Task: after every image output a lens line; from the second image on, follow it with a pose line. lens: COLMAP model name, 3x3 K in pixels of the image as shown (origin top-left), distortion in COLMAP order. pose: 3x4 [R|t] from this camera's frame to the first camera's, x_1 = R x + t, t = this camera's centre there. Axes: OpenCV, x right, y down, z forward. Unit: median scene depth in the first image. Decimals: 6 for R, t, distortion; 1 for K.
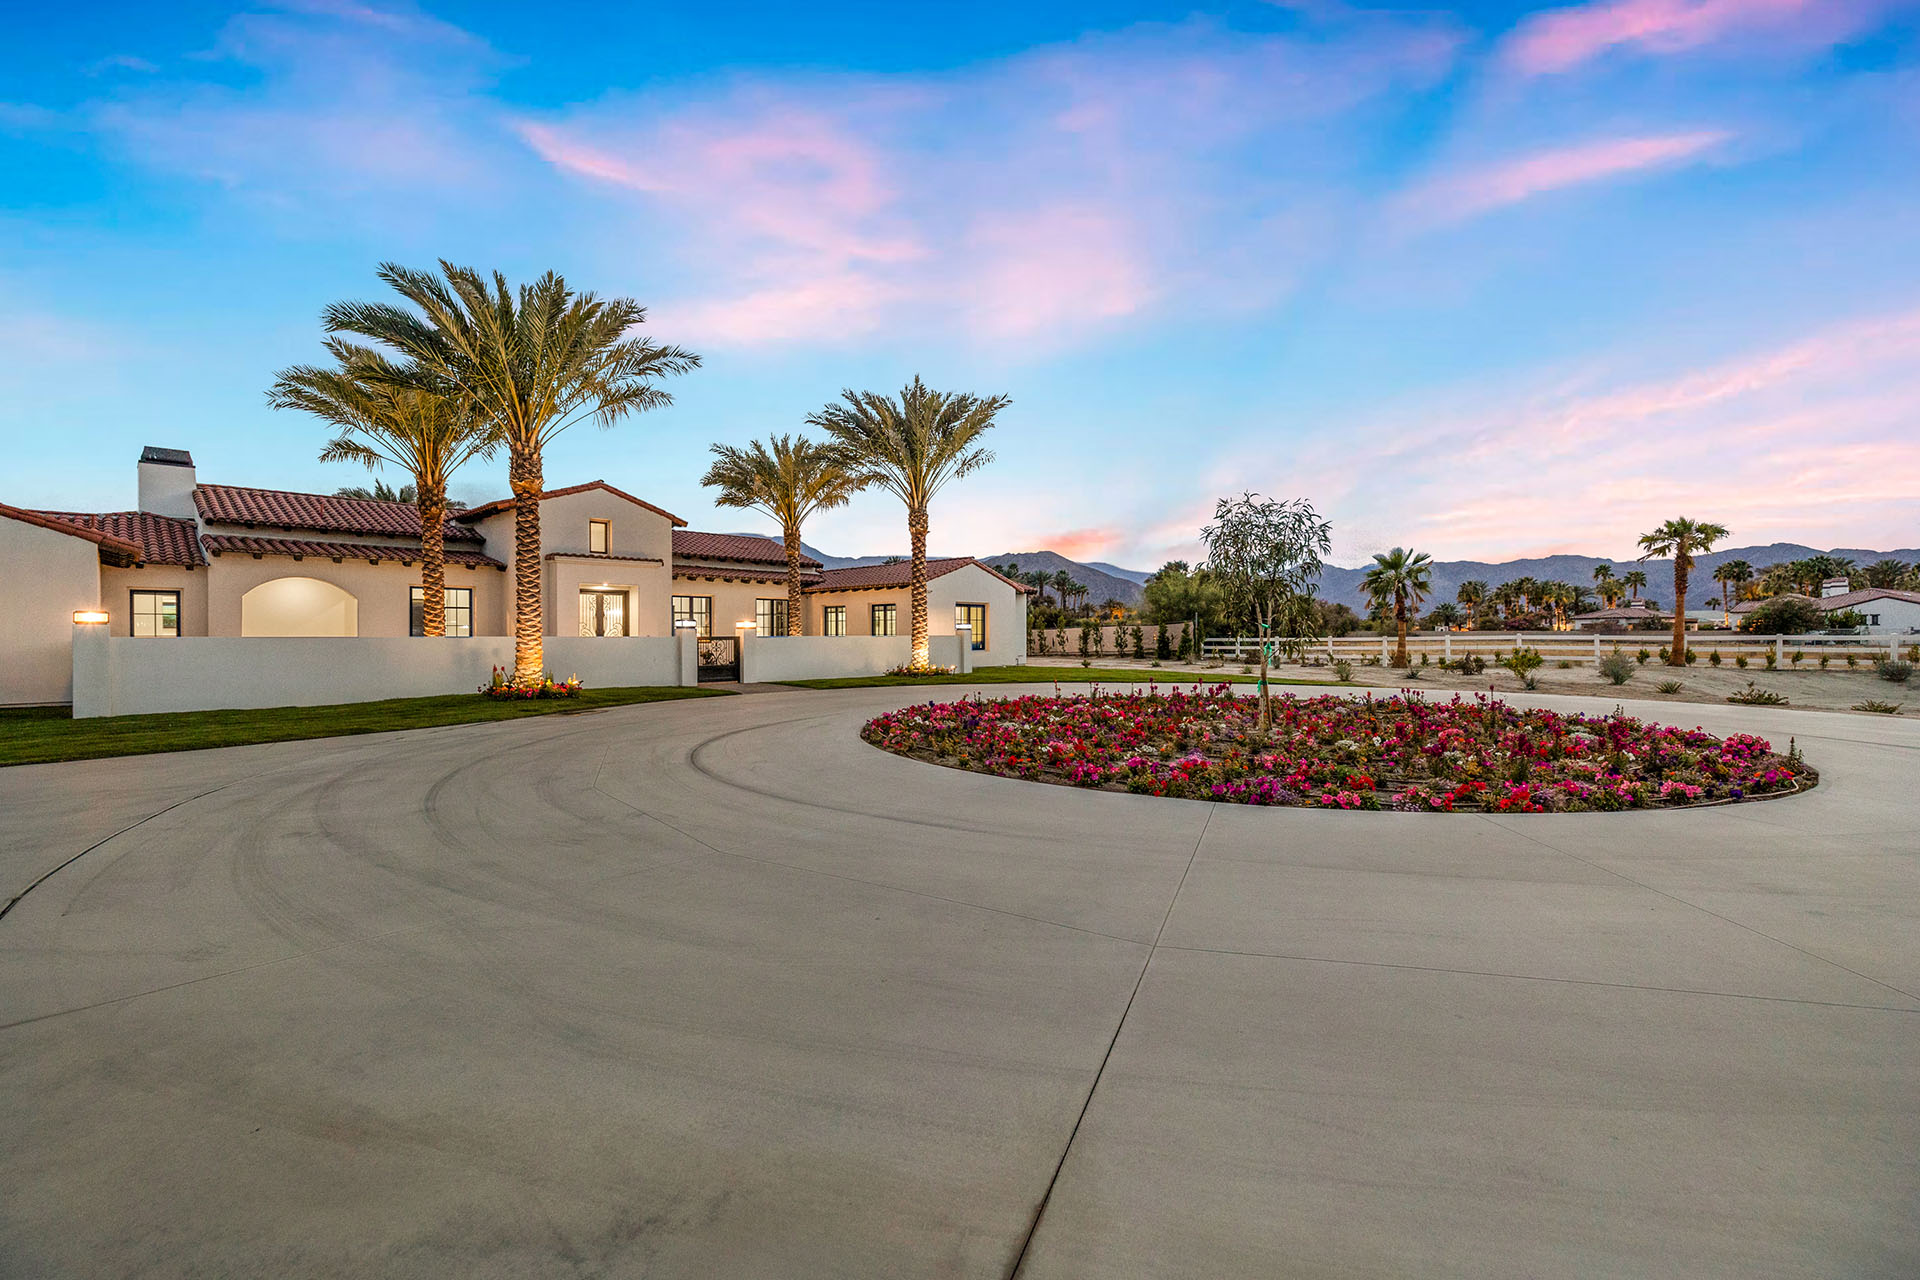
lens RADIAL K [[805.2, 0, 958.4], [0, 805.2, 646.1], [0, 0, 1]] dist [0.000101, -0.000040]
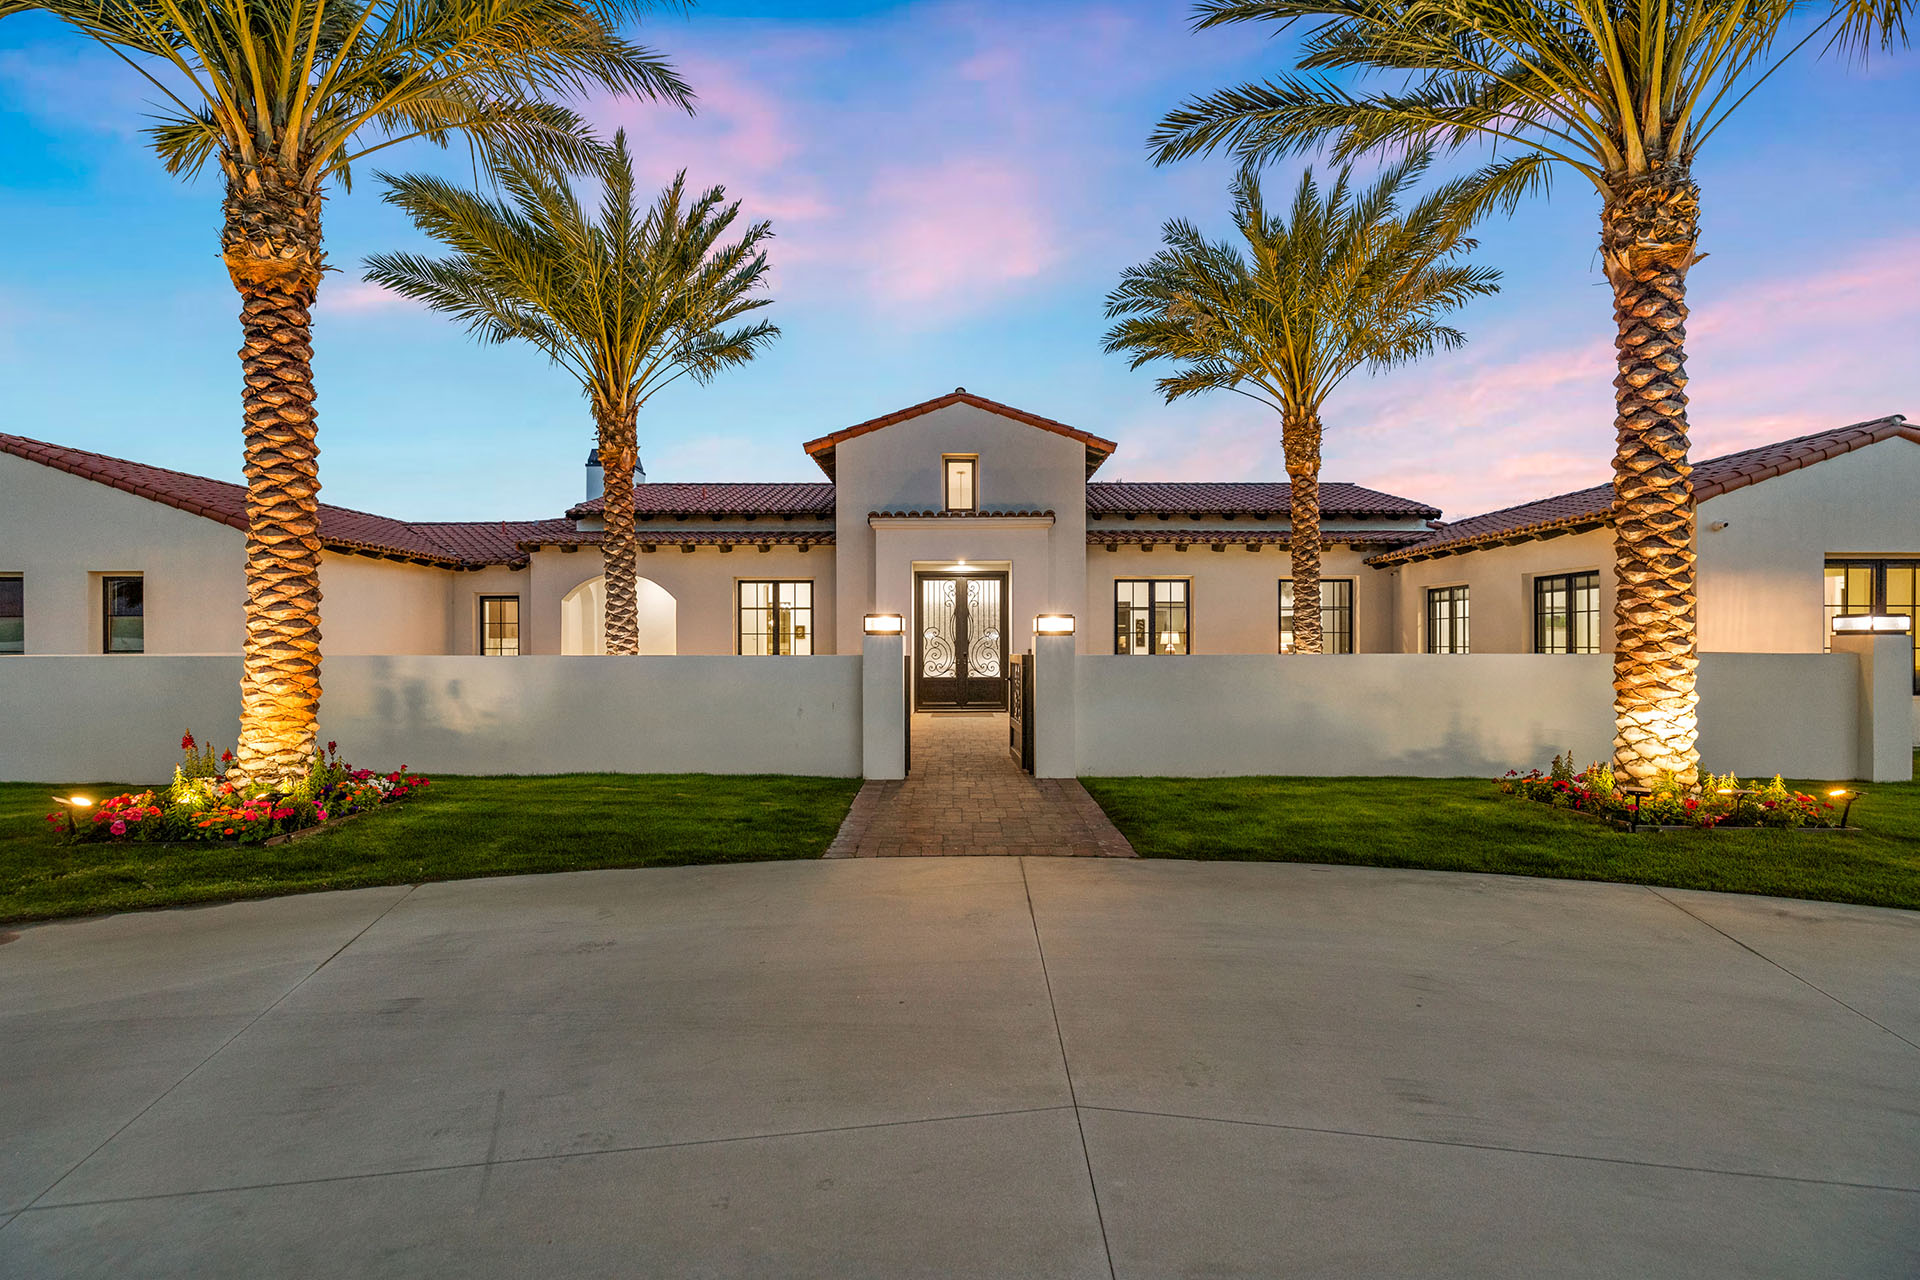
lens RADIAL K [[805.2, 0, 958.4], [0, 805.2, 646.1], [0, 0, 1]] dist [0.000101, -0.000040]
pose [[0.693599, 0.003086, -0.720355, -0.012897], [-0.010481, 0.999928, -0.005808, -0.010407], [0.720285, 0.011578, 0.693581, 0.534427]]
